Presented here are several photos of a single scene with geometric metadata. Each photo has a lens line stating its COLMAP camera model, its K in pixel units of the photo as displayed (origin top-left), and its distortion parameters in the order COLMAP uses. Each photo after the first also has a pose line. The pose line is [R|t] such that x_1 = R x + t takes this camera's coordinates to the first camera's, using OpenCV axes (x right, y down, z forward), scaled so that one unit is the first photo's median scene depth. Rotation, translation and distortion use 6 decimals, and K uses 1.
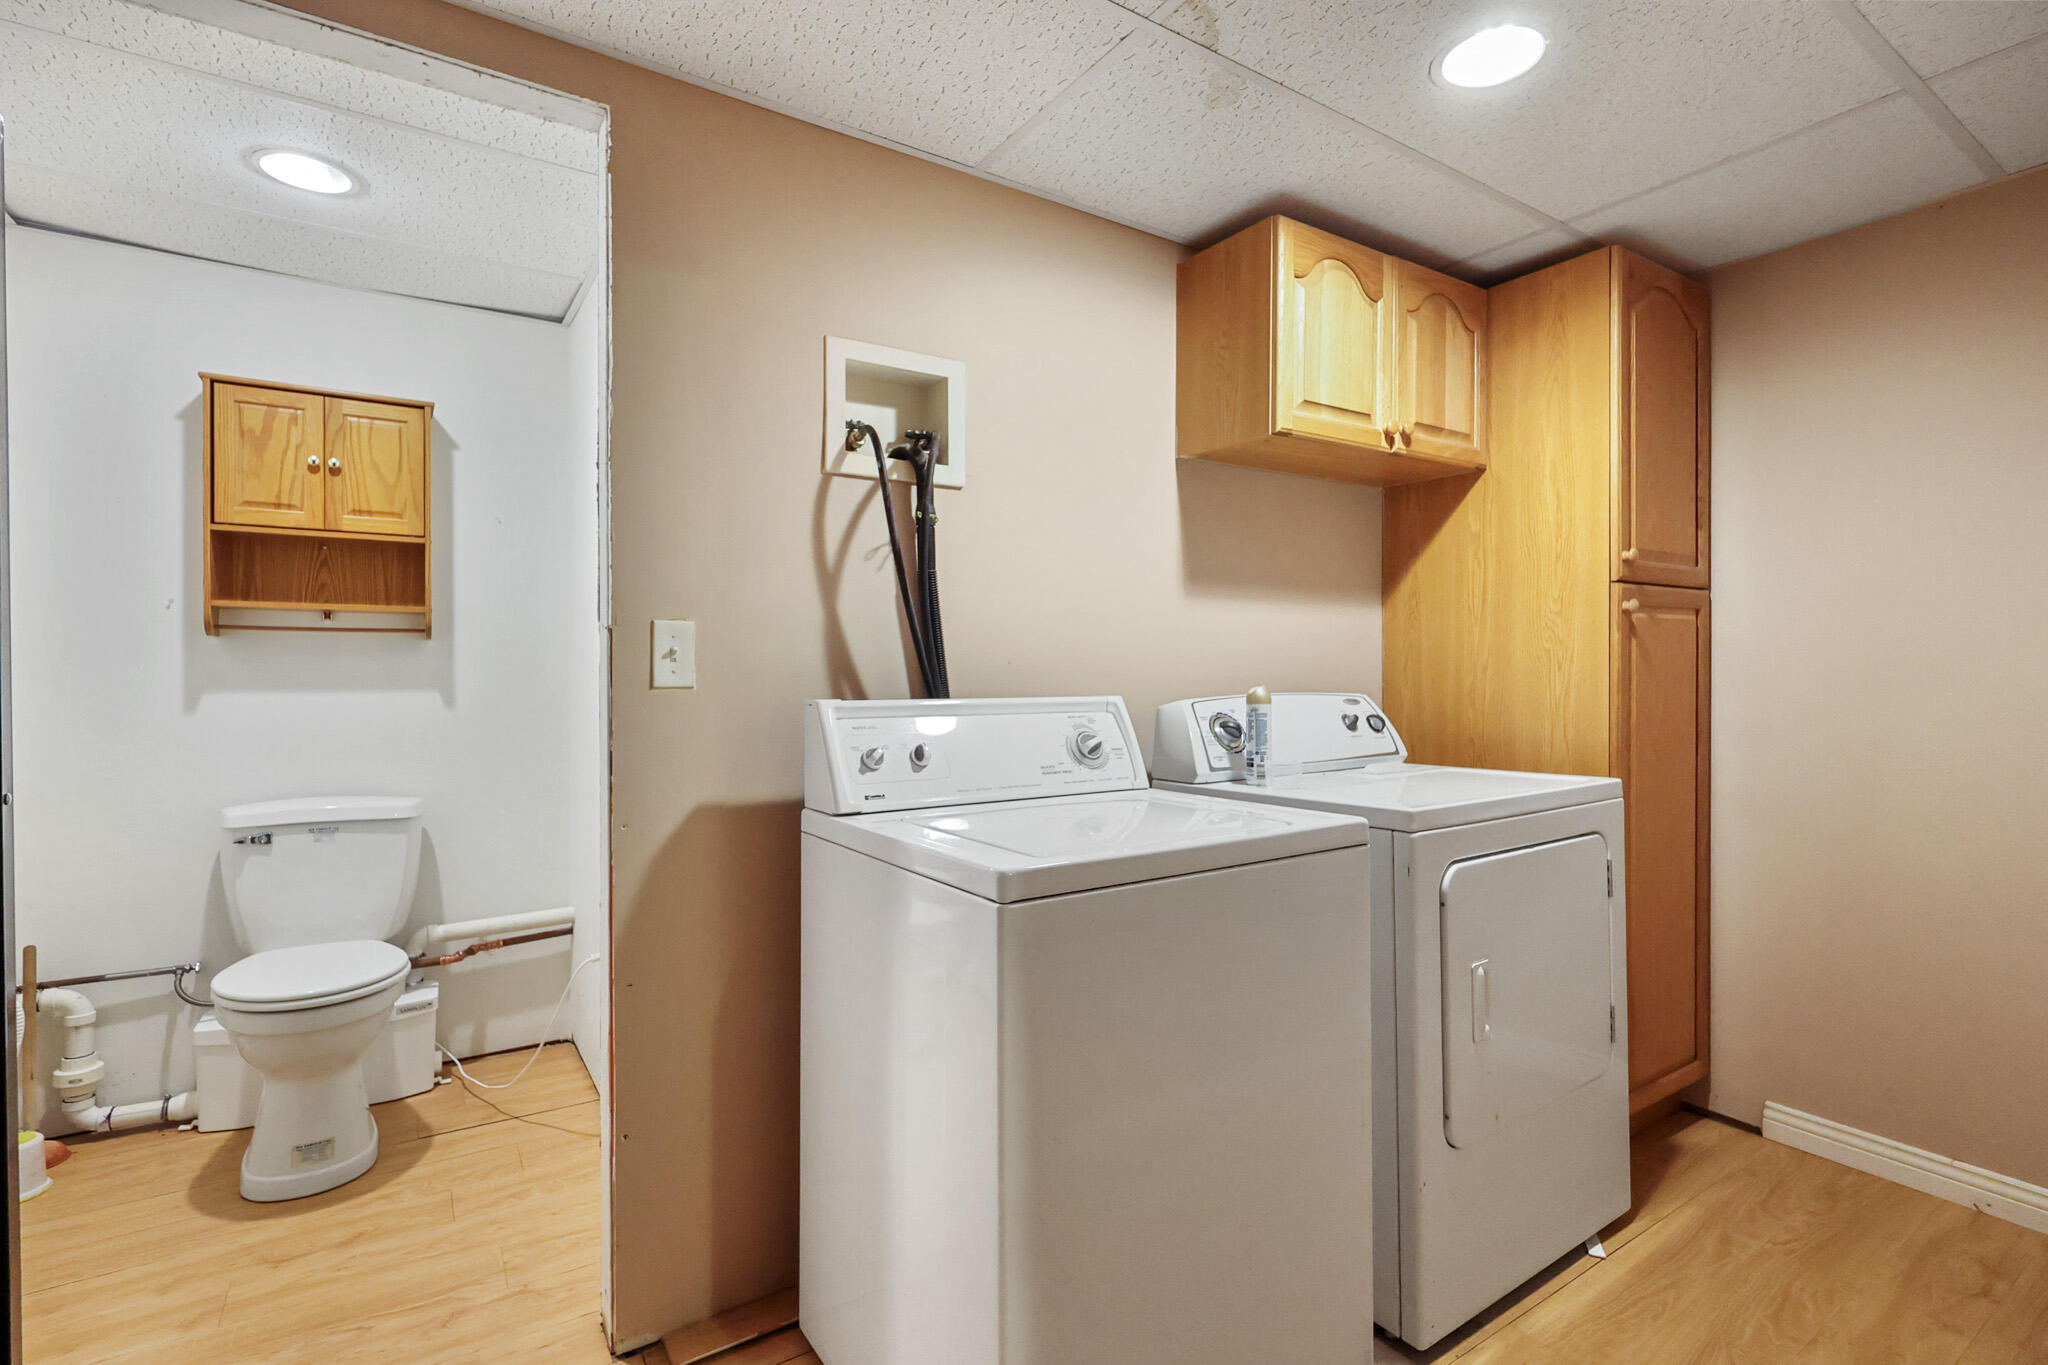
lens RADIAL K [[944.0, 0, 1026.7], [0, 944.0, 669.9], [0, 0, 1]] dist [-0.002997, 0.001179]
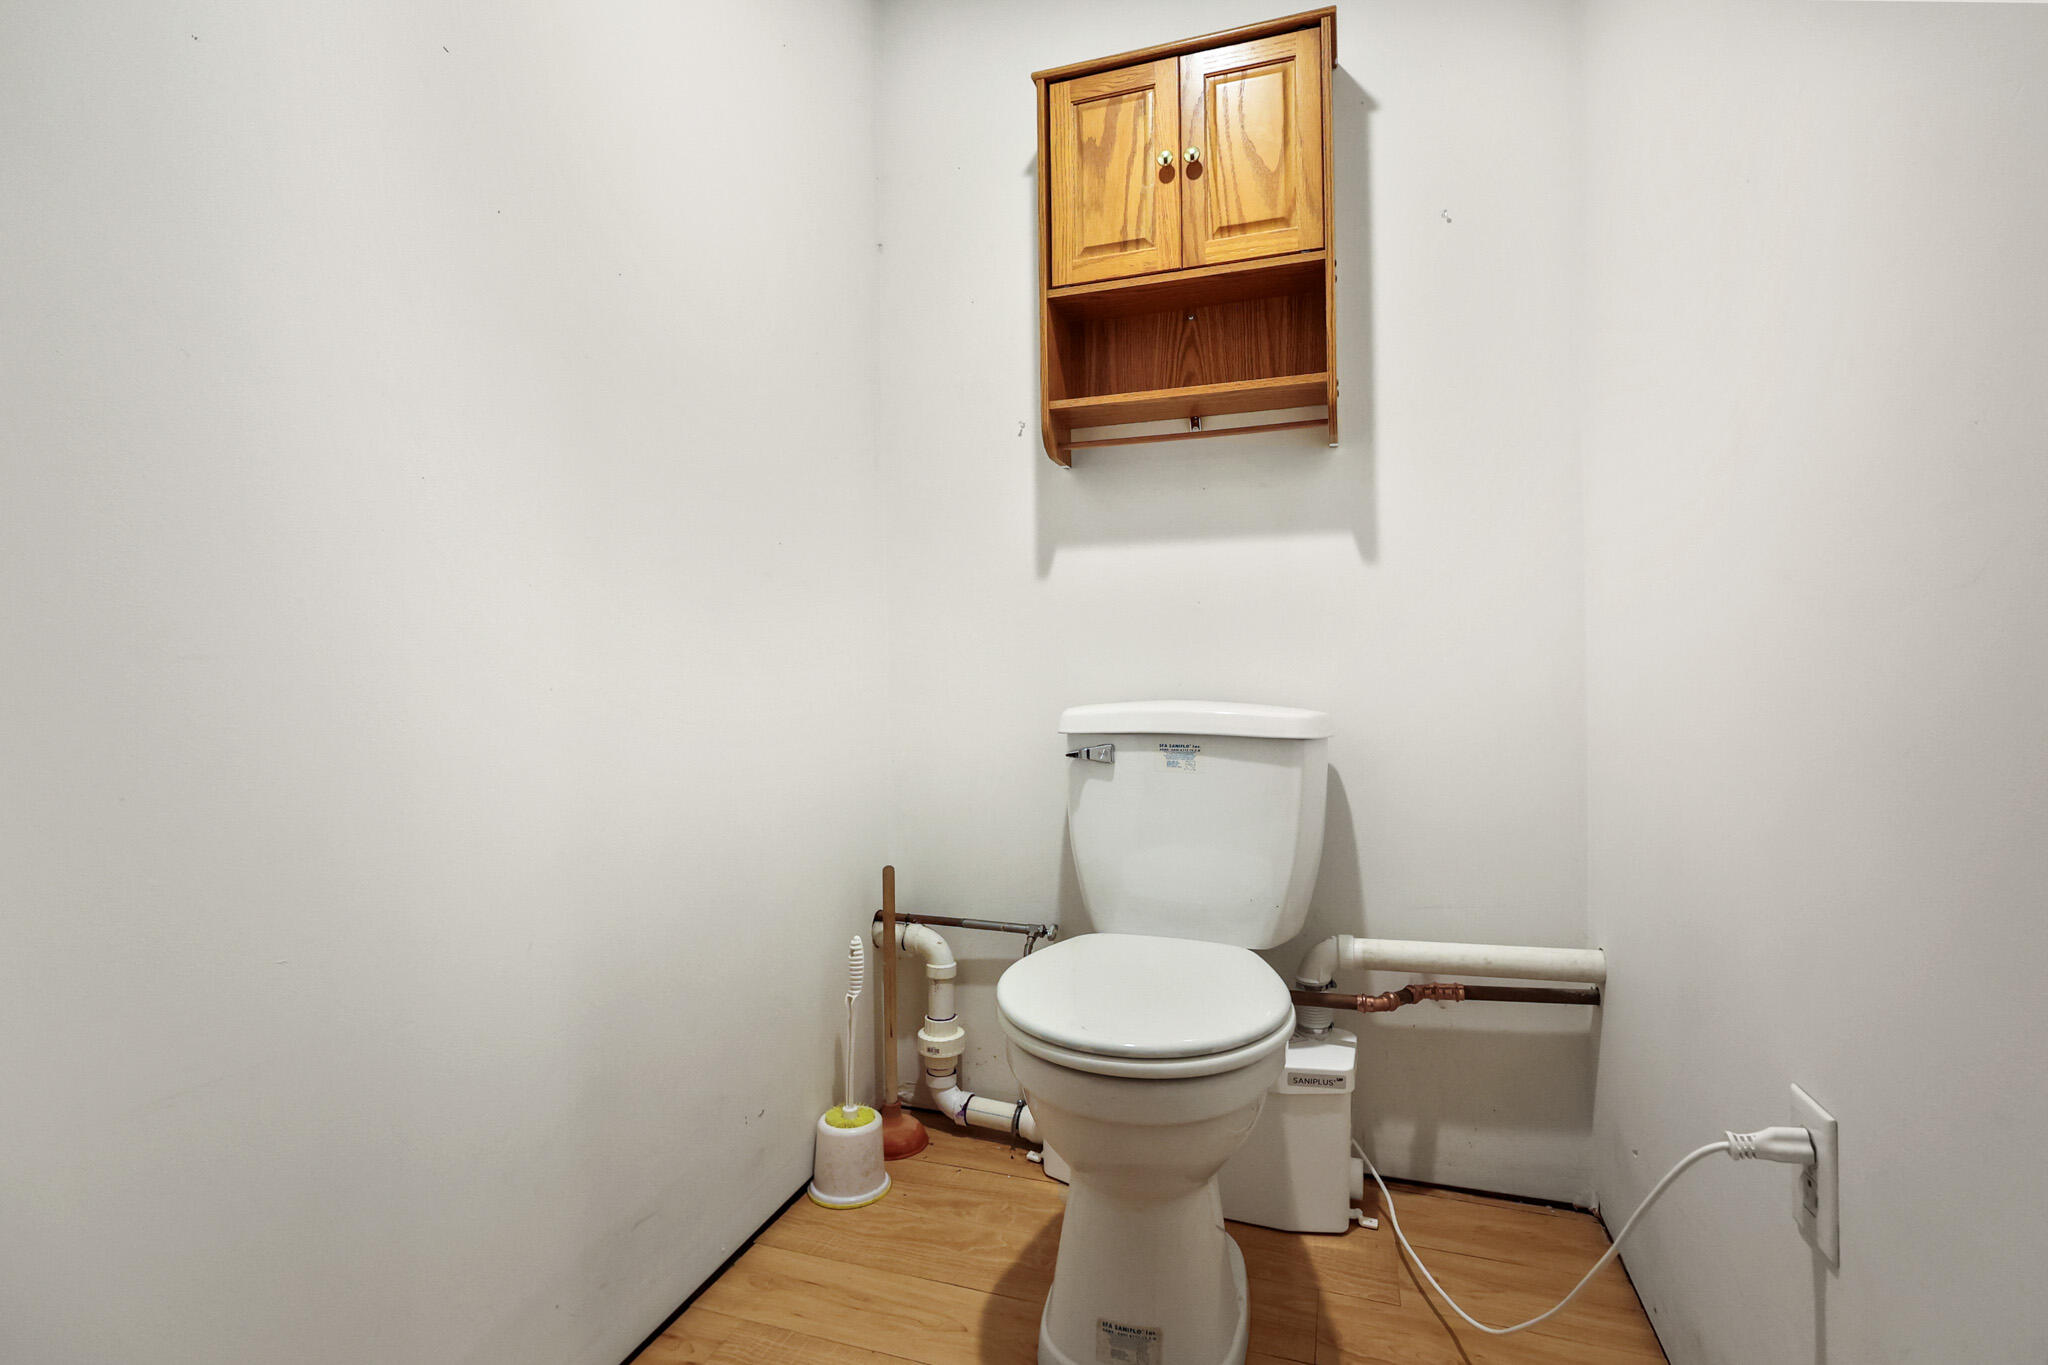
lens RADIAL K [[961.7, 0, 1023.9], [0, 961.7, 679.3], [0, 0, 1]] dist [-0.006977, -0.000111]
pose [[0.609839, -0.002558, -0.792521, -0.310560], [0.015082, 0.999851, 0.008378, 0.116206], [0.792382, -0.017061, 0.609787, 0.532558]]
